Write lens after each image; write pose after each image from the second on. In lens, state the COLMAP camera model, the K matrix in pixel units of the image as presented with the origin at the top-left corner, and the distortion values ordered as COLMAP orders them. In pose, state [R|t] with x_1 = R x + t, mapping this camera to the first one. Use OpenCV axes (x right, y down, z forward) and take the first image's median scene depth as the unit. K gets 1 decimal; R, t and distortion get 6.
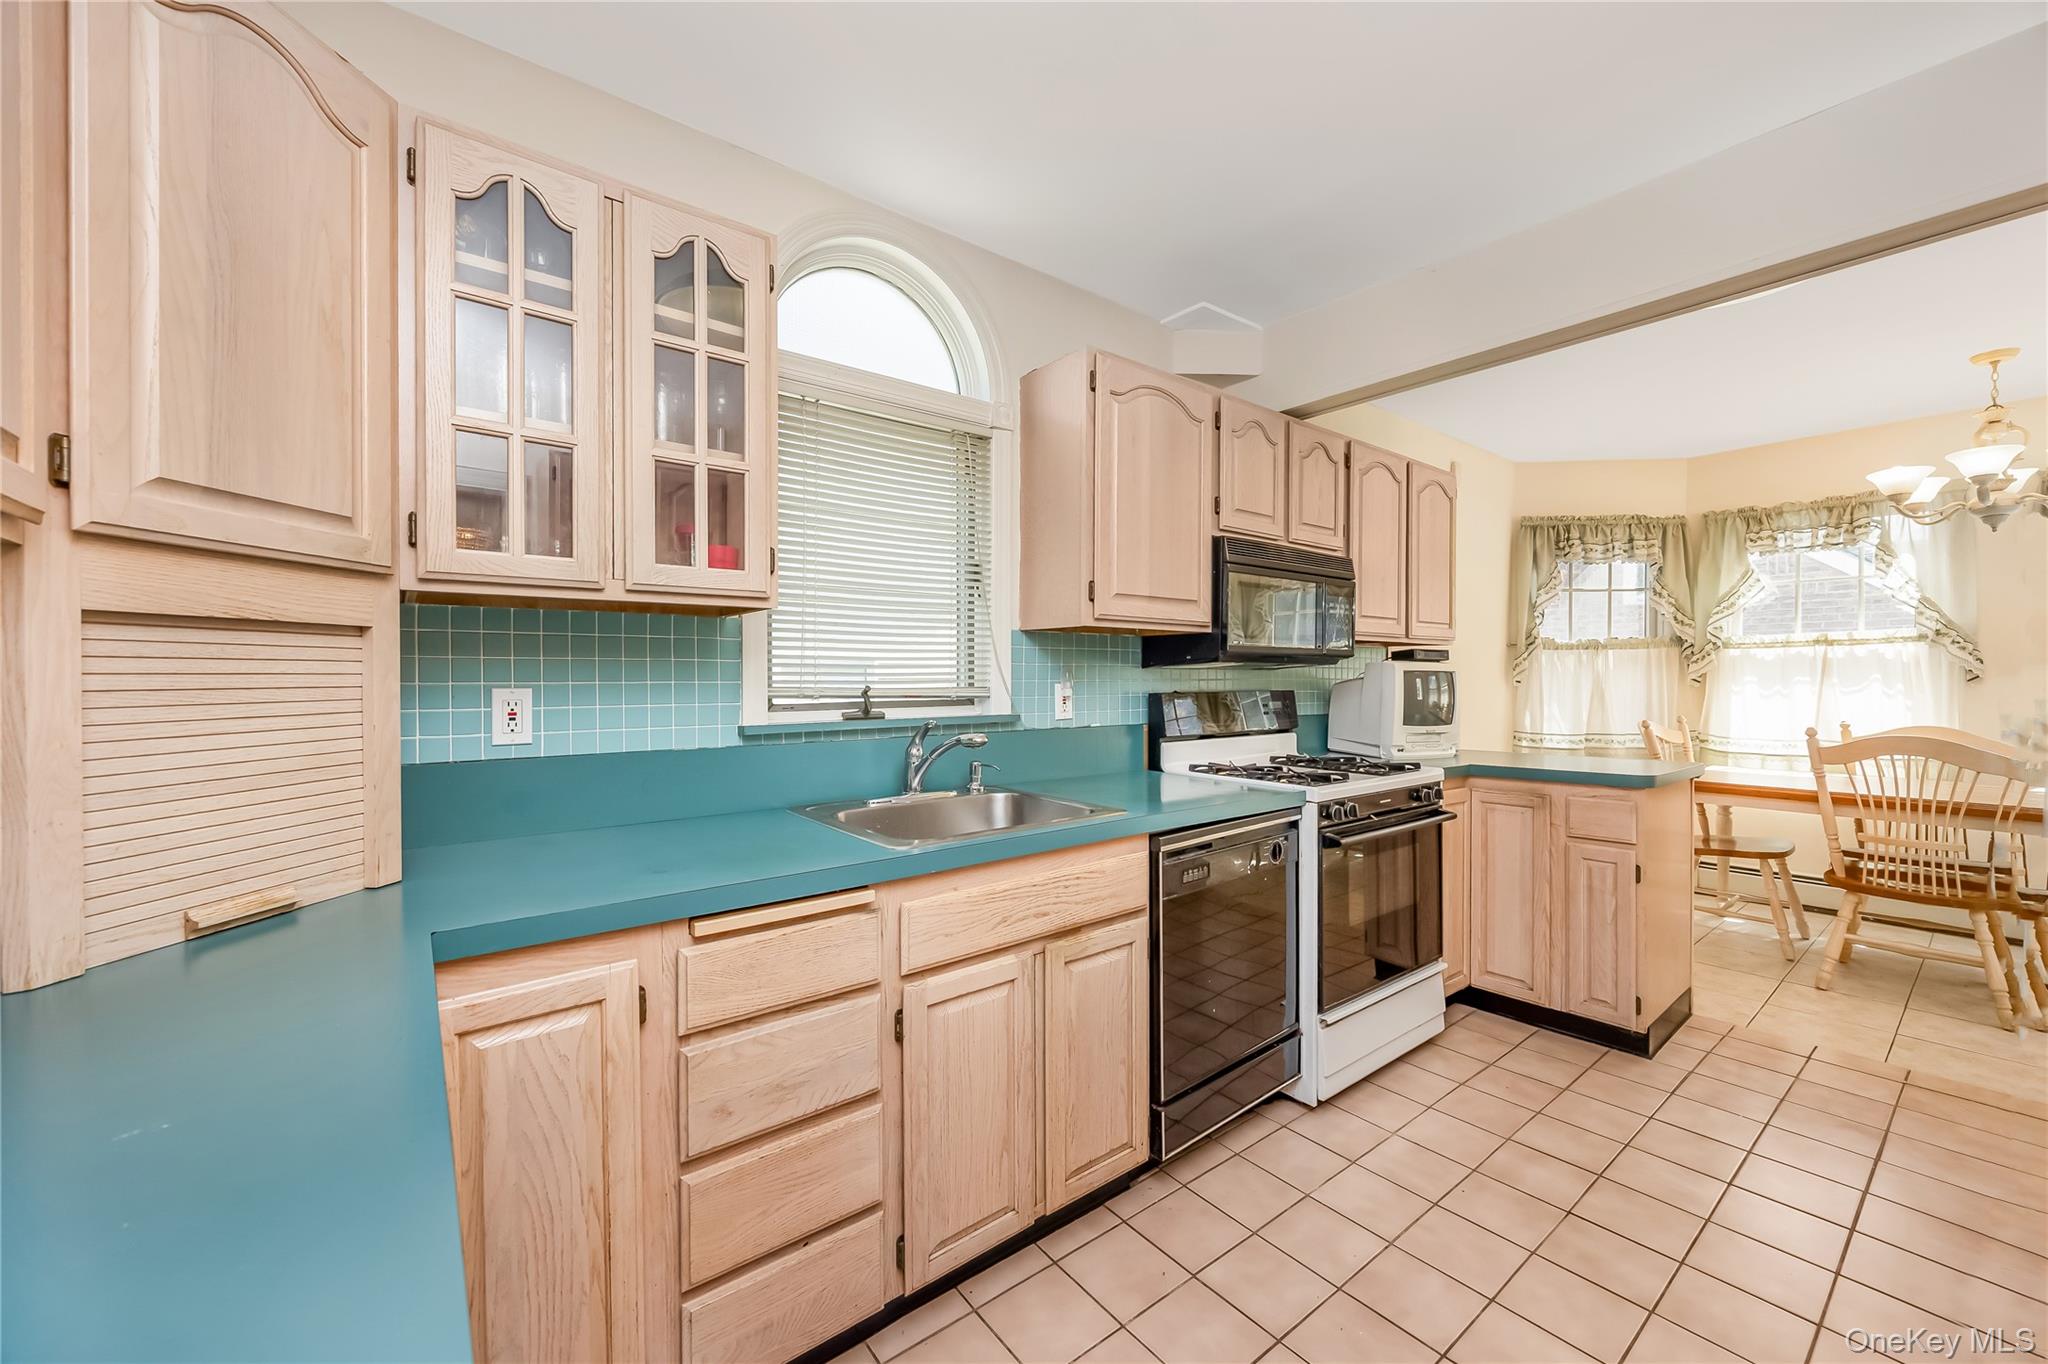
lens RADIAL K [[781.2, 0, 1022.9], [0, 781.2, 673.6], [0, 0, 1]] dist [-0.004382, -0.000301]
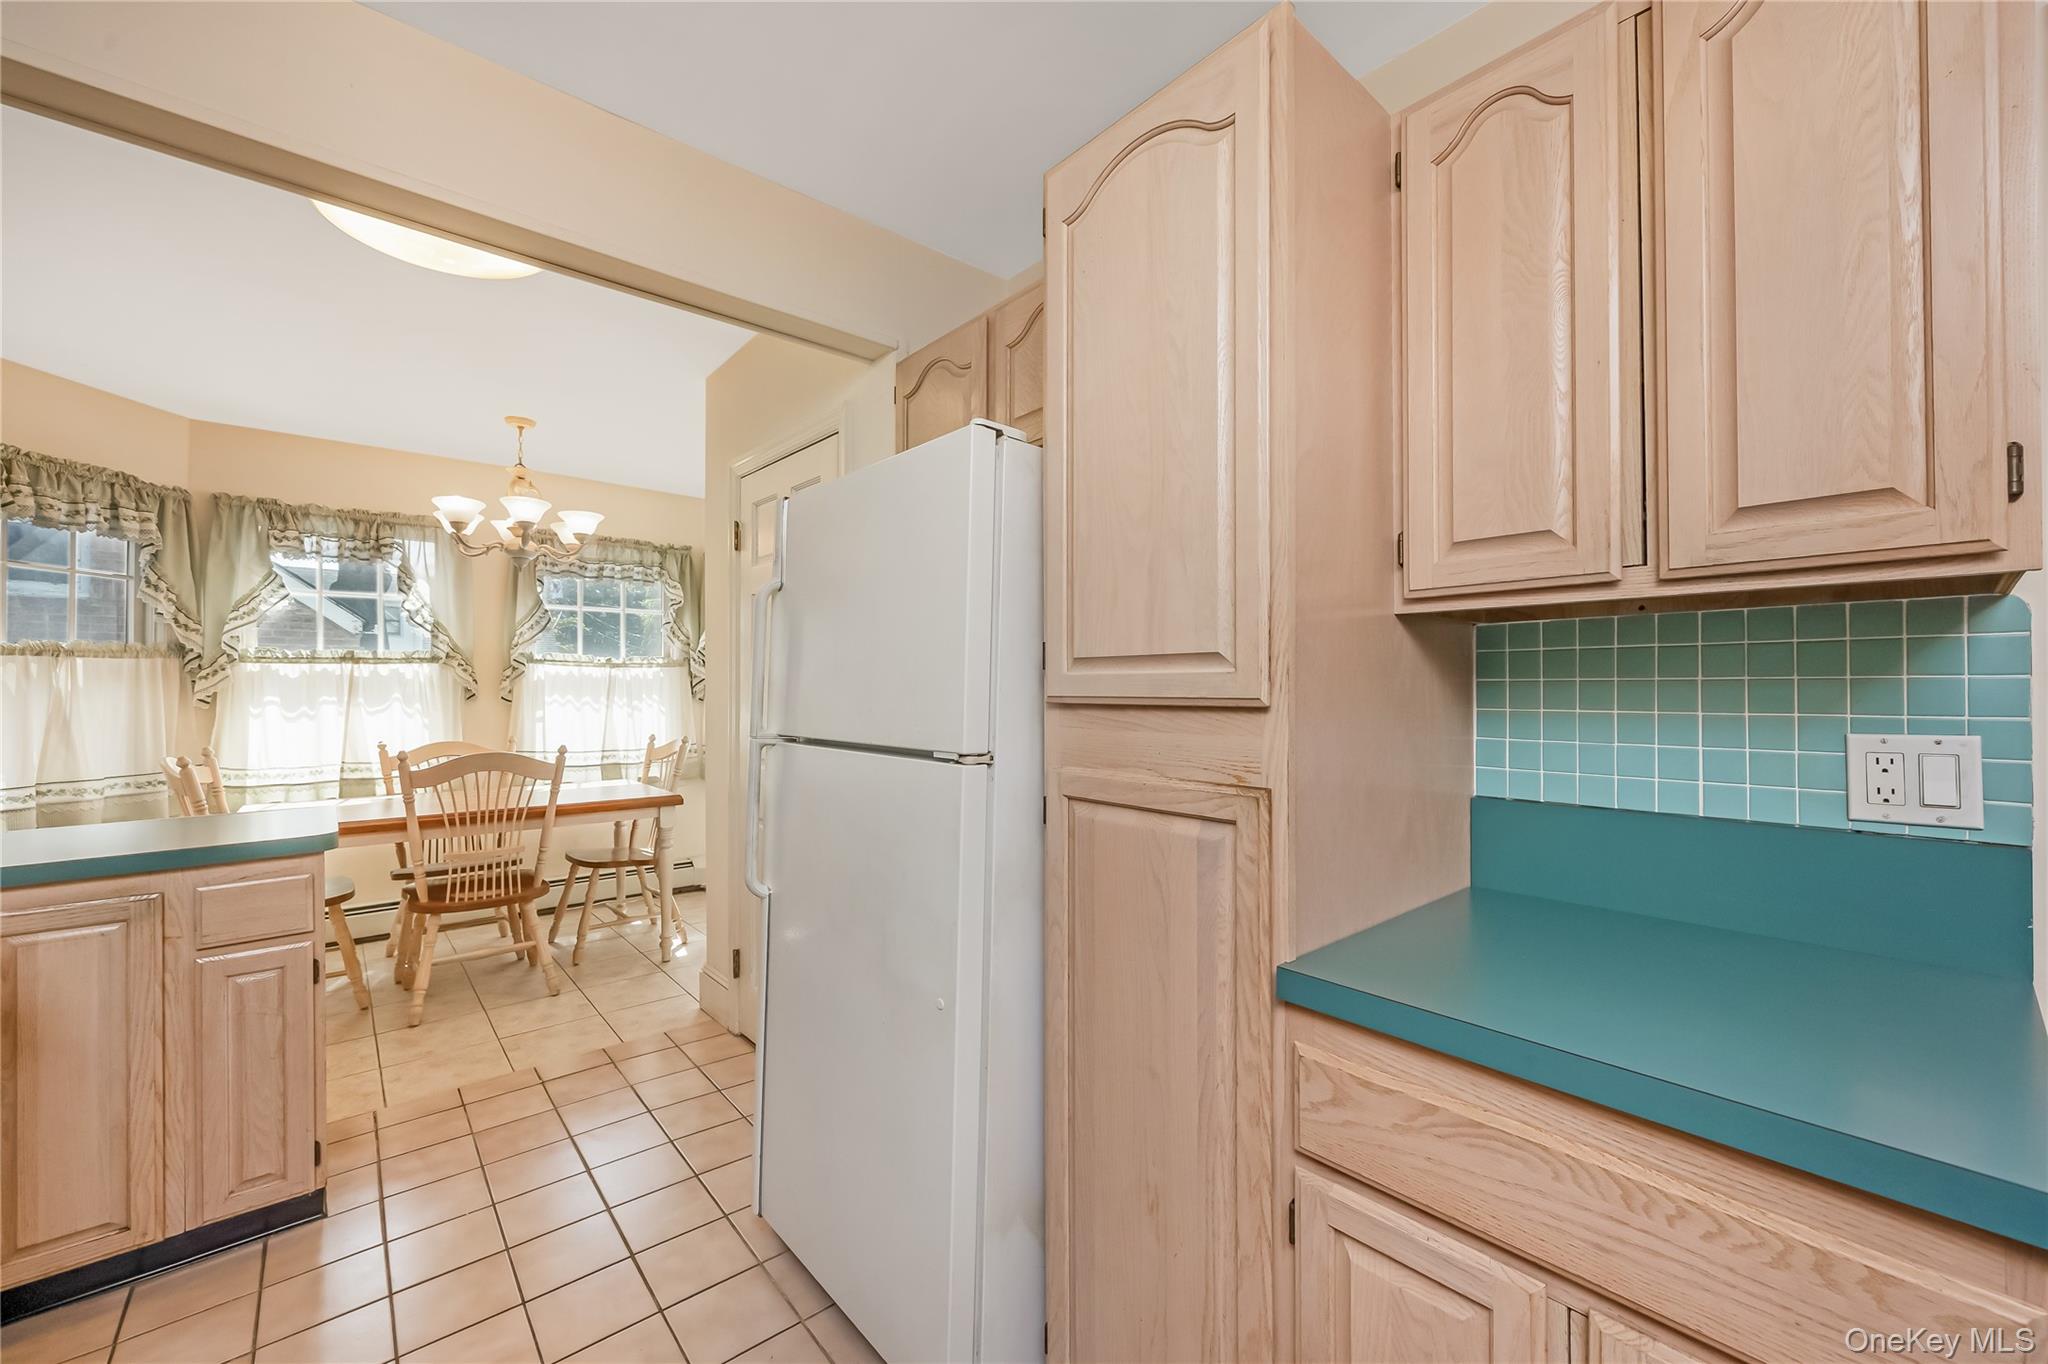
lens RADIAL K [[781.2, 0, 1017.3], [0, 781.2, 691.9], [0, 0, 1]] dist [-0.004382, -0.000301]
pose [[-0.069262, -0.000815, 0.997598, 0.015166], [-0.000981, 0.999999, 0.000749, -0.002085], [-0.997598, -0.000927, -0.069262, 0.236031]]
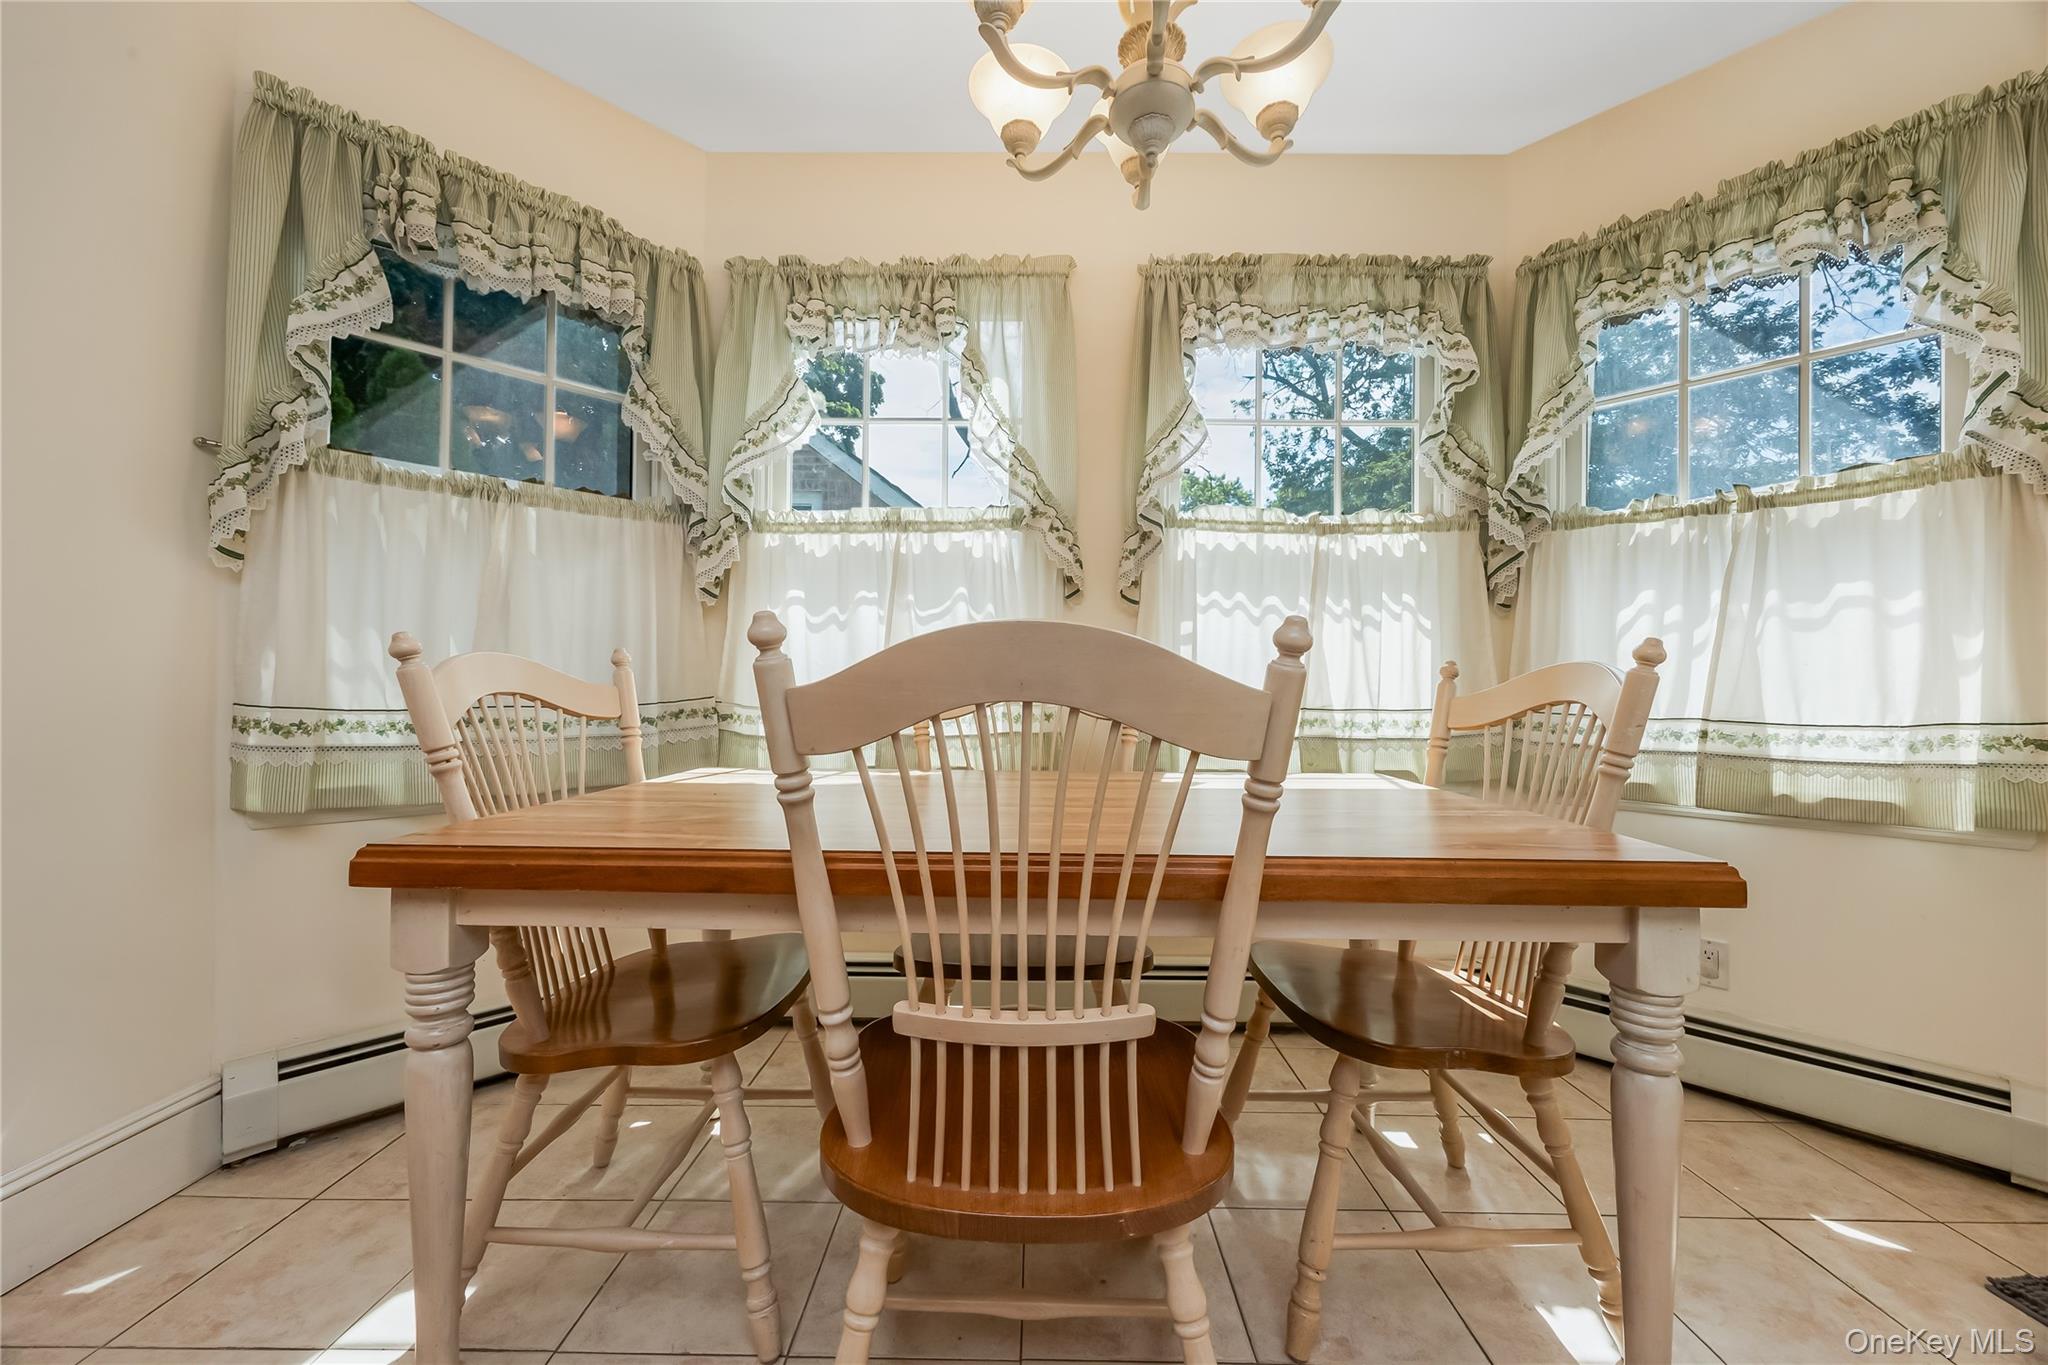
lens RADIAL K [[781.2, 0, 1015.5], [0, 781.2, 681.8], [0, 0, 1]] dist [-0.004382, -0.000301]
pose [[0.630237, 0.011427, 0.776318, 0.633287], [-0.005623, 0.999933, -0.010153, 0.071135], [-0.776382, 0.002034, 0.630259, 0.566757]]
